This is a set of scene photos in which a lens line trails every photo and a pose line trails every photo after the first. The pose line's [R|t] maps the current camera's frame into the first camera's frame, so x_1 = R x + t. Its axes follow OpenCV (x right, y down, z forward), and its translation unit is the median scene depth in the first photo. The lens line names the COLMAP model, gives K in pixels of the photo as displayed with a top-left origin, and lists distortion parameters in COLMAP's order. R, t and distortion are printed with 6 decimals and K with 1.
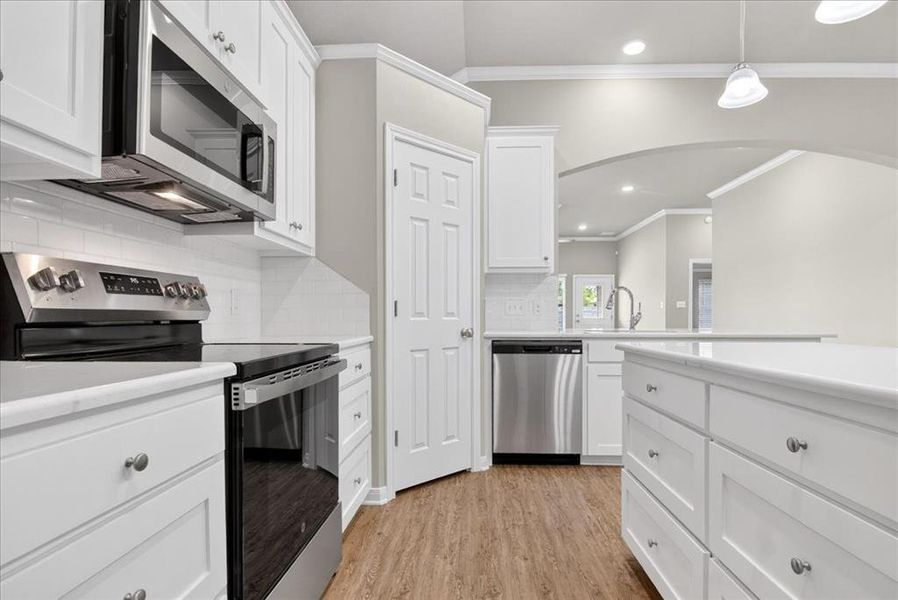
lens RADIAL K [[446.1, 0, 447.3], [0, 446.1, 320.3], [0, 0, 1]] dist [-0.015726, -0.007633]
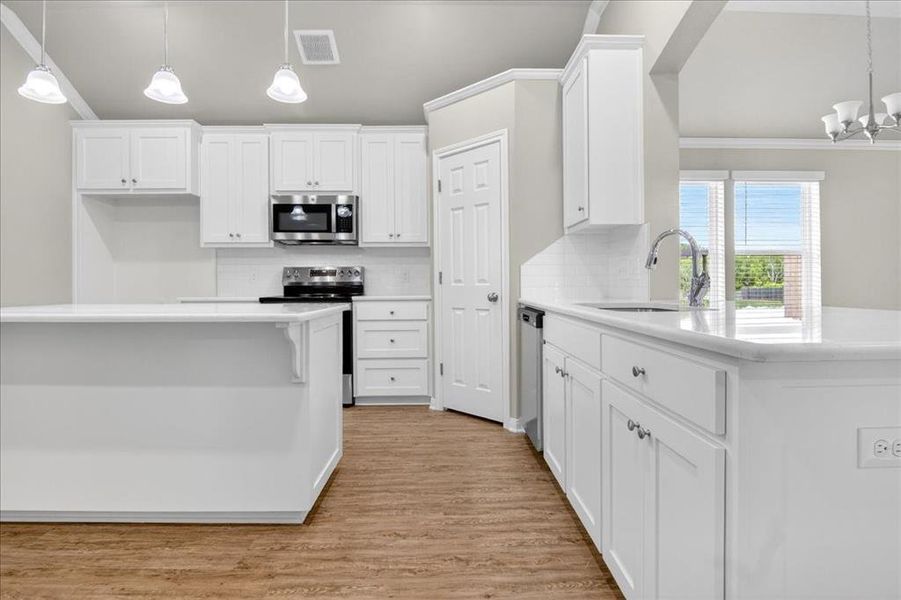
lens RADIAL K [[447.6, 0, 457.0], [0, 447.6, 284.2], [0, 0, 1]] dist [-0.015726, -0.007633]
pose [[0.089213, 0.004843, -0.996001, 1.188494], [-0.000124, 0.999988, 0.004851, -0.010610], [0.996013, -0.000309, 0.089213, 0.840094]]
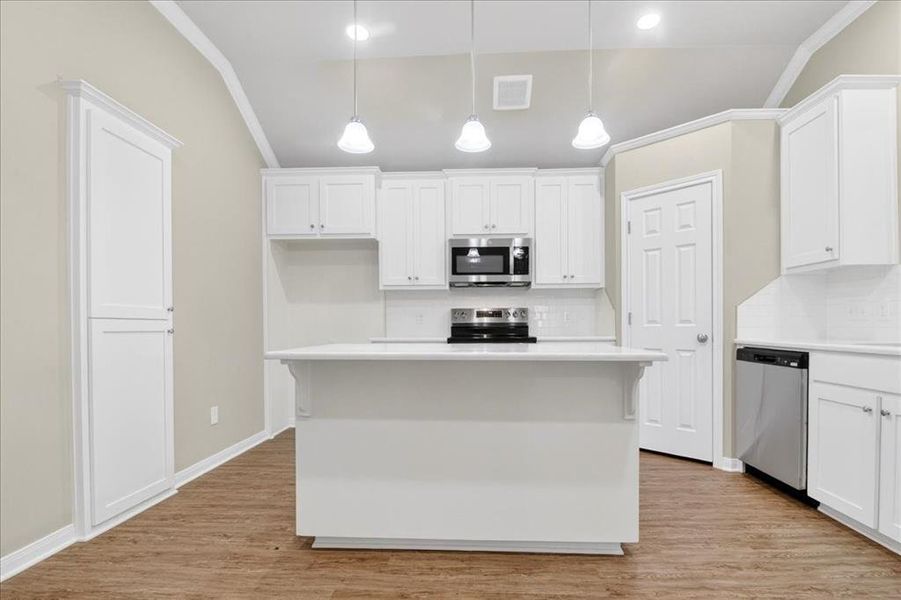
lens RADIAL K [[447.6, 0, 457.5], [0, 447.6, 329.8], [0, 0, 1]] dist [-0.015726, -0.007633]
pose [[0.015886, 0.013982, -0.999776, 1.191055], [0.000636, 0.999902, 0.013994, -0.008835], [0.999874, -0.000858, 0.015875, 0.383898]]
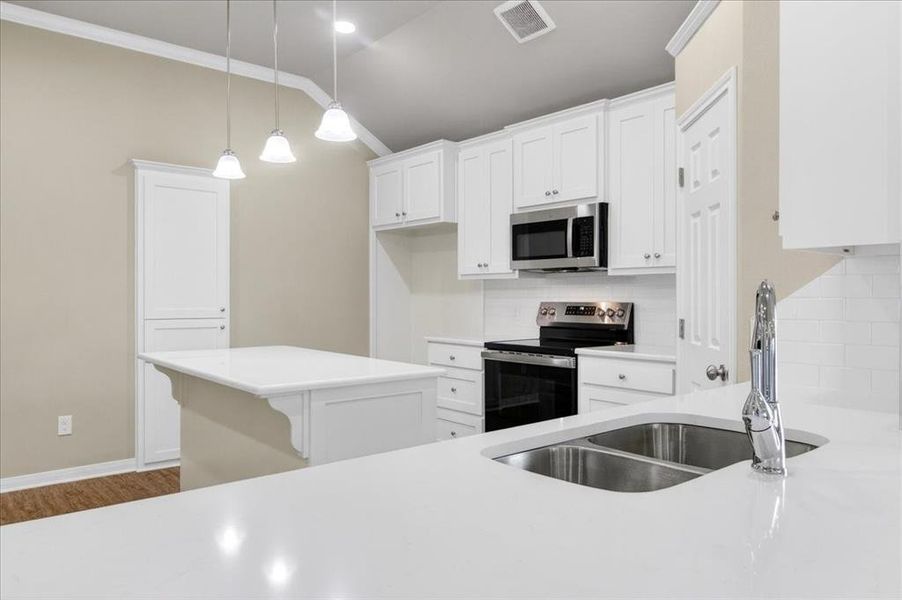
lens RADIAL K [[630.6, 0, 442.6], [0, 630.6, 299.5], [0, 0, 1]] dist [-0.011251, -0.012649]
pose [[-0.727166, 0.008861, -0.686405, 0.957041], [0.000331, 0.999921, 0.012558, -0.088759], [0.686462, 0.008904, -0.727111, 1.425674]]
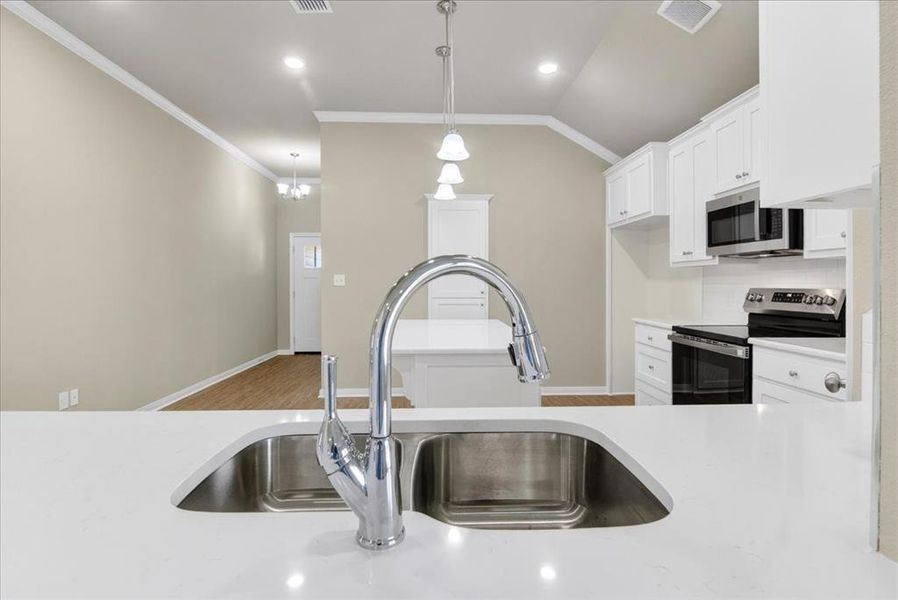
lens RADIAL K [[446.1, 0, 440.7], [0, 446.1, 281.6], [0, 0, 1]] dist [-0.015726, -0.007633]
pose [[-0.996868, 0.006344, -0.078822, 0.513064], [0.006161, 0.999978, 0.002566, -0.085727], [0.078837, 0.002072, -0.996885, 1.473366]]
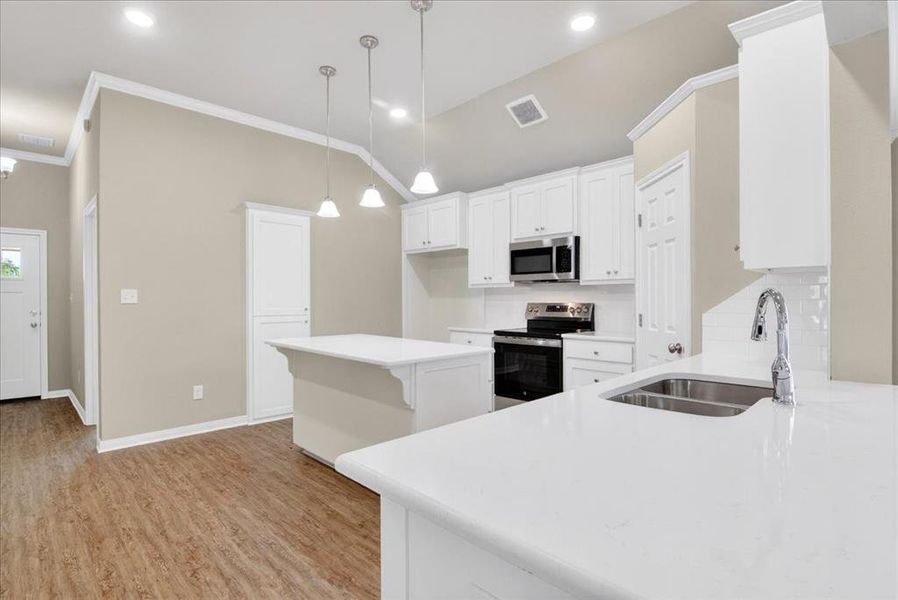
lens RADIAL K [[446.1, 0, 447.7], [0, 446.1, 301.0], [0, 0, 1]] dist [-0.015726, -0.007633]
pose [[-0.672295, 0.010054, -0.740215, 1.118612], [0.002378, 0.999932, 0.011421, -0.089307], [0.740280, 0.005918, -0.672273, 1.326792]]
